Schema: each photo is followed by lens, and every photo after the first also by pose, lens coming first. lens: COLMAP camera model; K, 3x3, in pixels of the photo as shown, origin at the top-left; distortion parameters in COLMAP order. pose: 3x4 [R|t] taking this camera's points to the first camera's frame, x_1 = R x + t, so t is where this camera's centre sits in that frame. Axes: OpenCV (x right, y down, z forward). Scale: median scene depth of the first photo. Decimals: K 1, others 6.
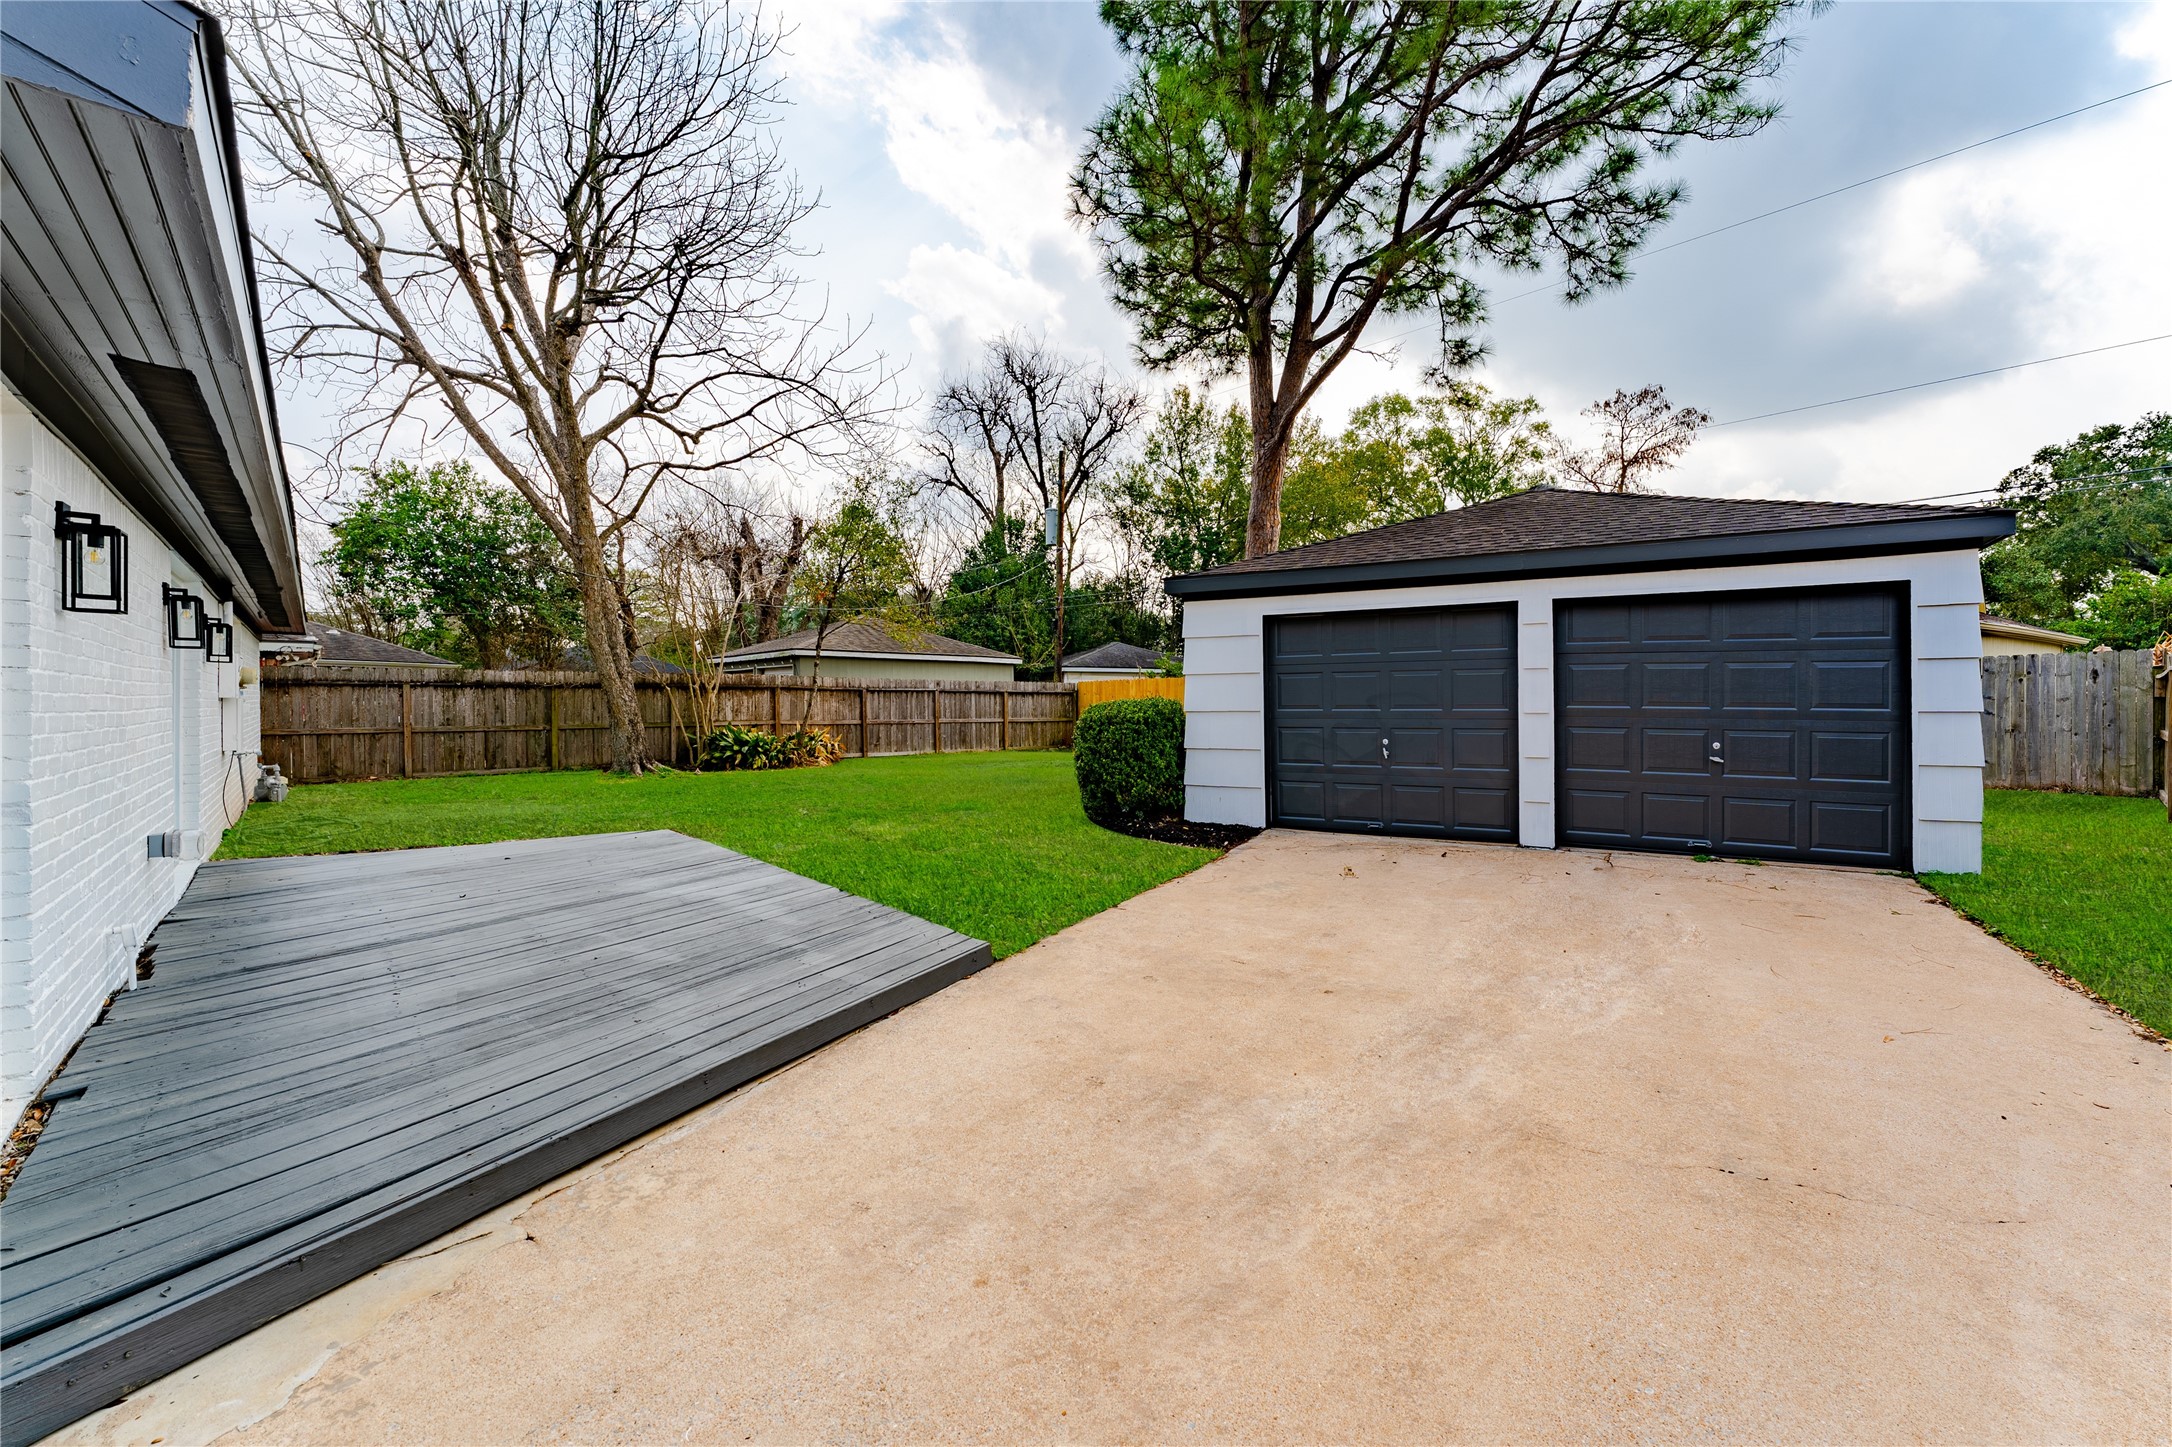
lens RADIAL K [[884.9, 0, 1086.0], [0, 884.9, 723.5], [0, 0, 1]] dist [-0.000928, 0.000071]
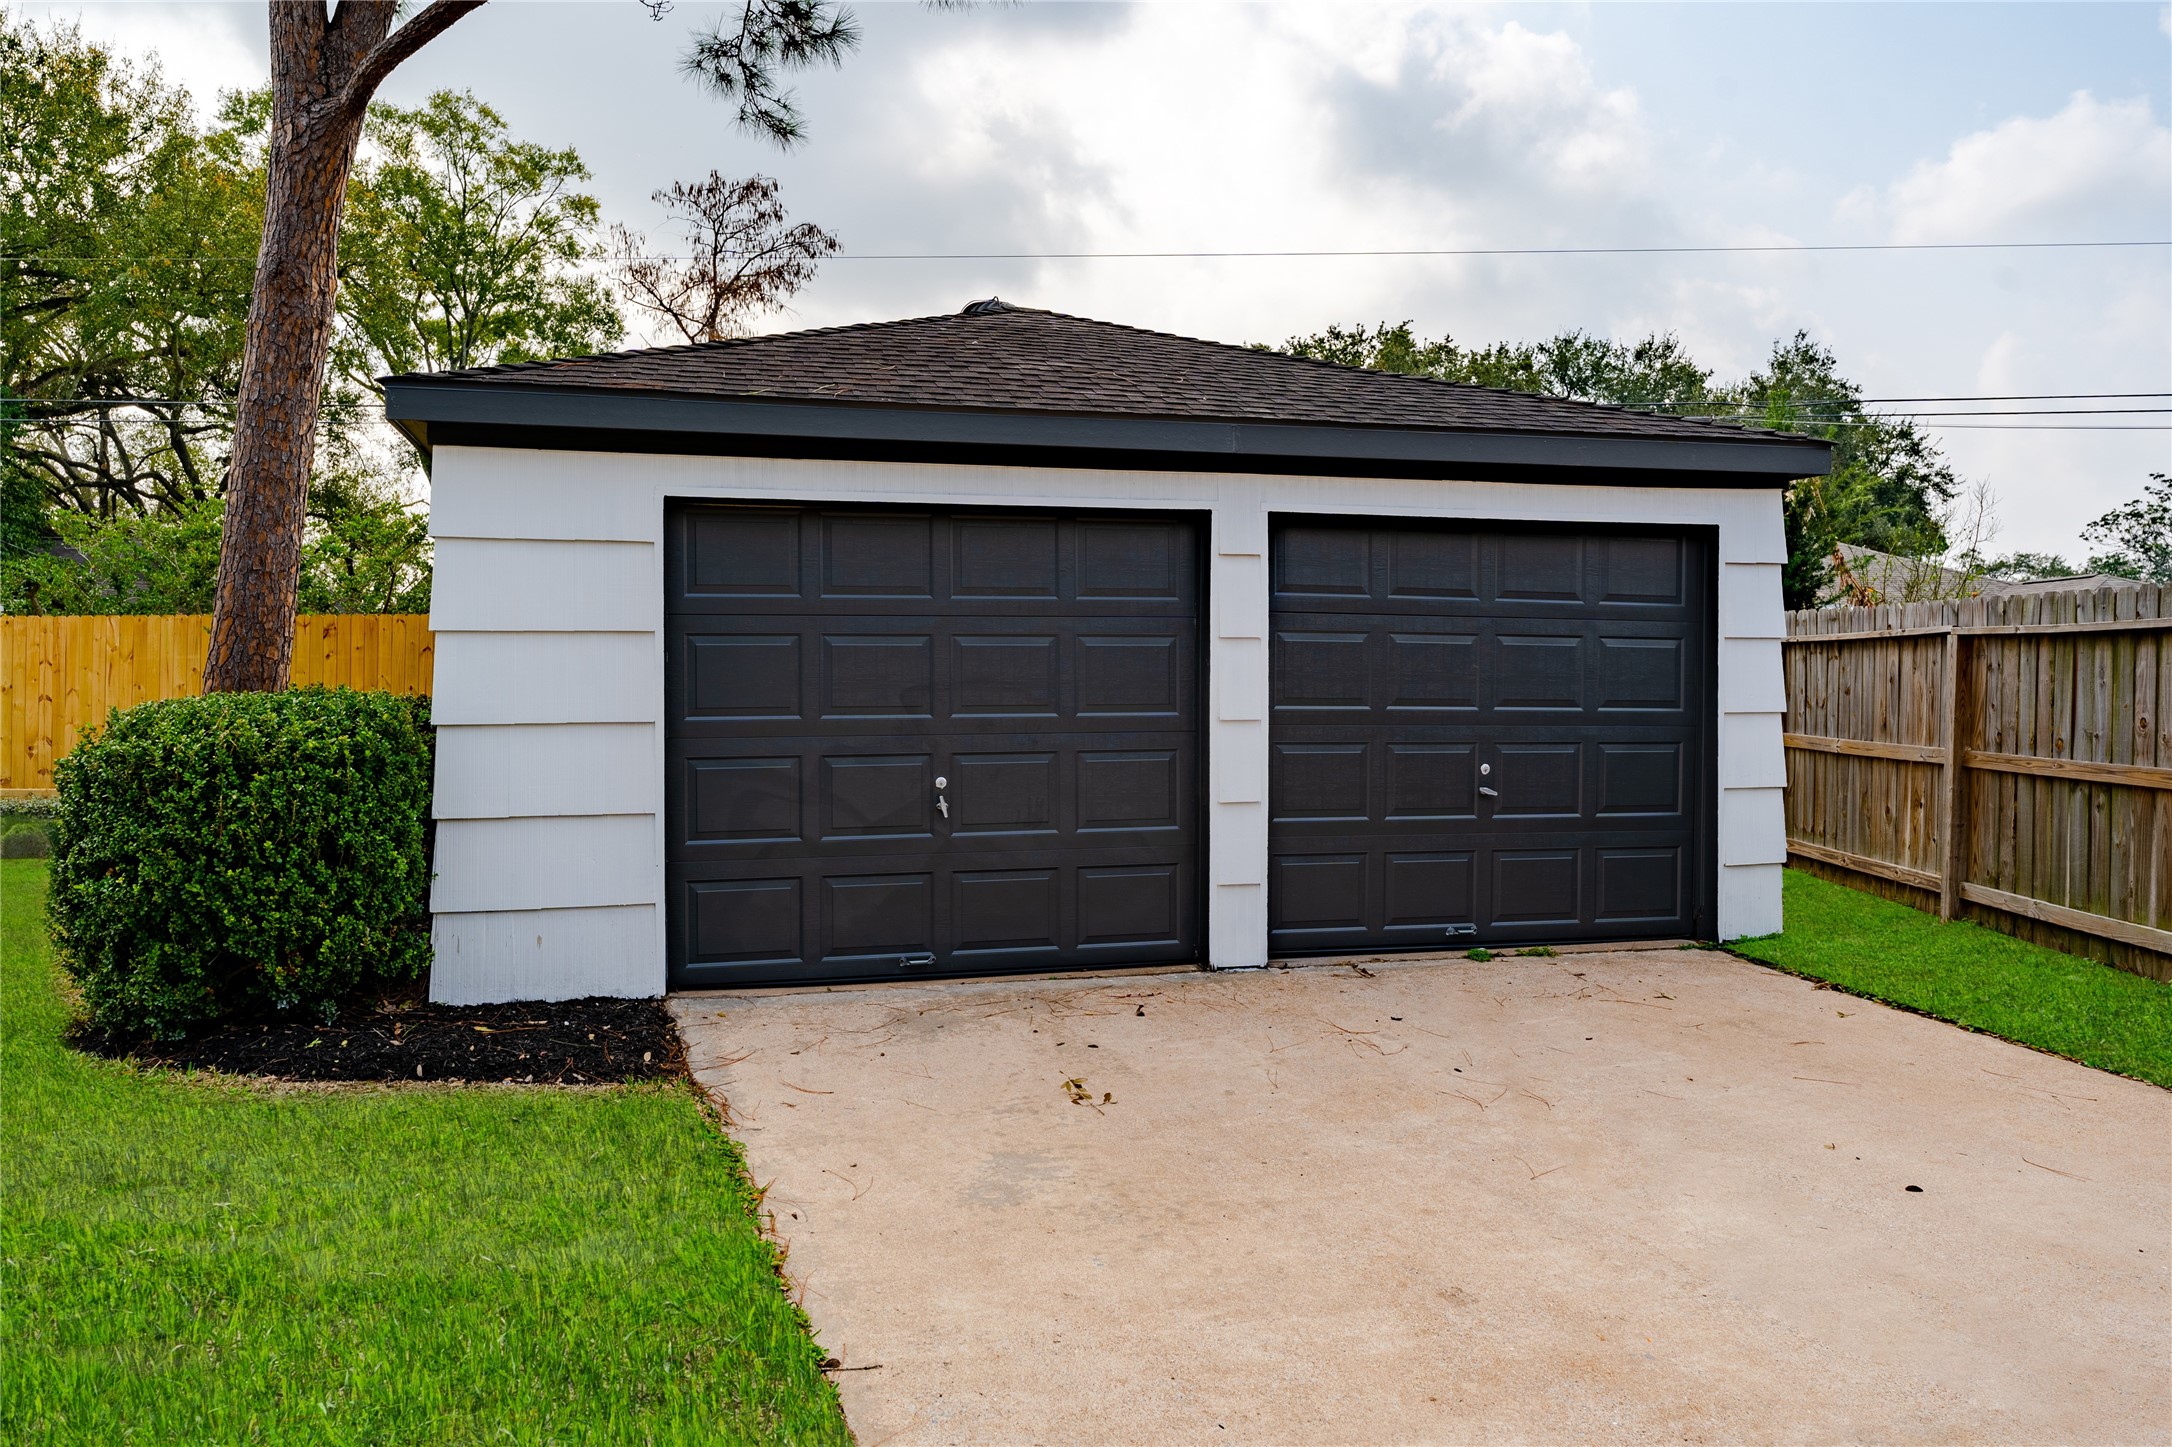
lens RADIAL K [[1545.1, 0, 1086.0], [0, 1545.1, 723.5], [0, 0, 1]] dist [-0.007454, -0.001881]
pose [[0.682758, -0.027573, 0.730124, -0.223204], [0.016560, 0.999615, 0.022265, -0.029580], [-0.730456, -0.003111, 0.682952, 0.388124]]
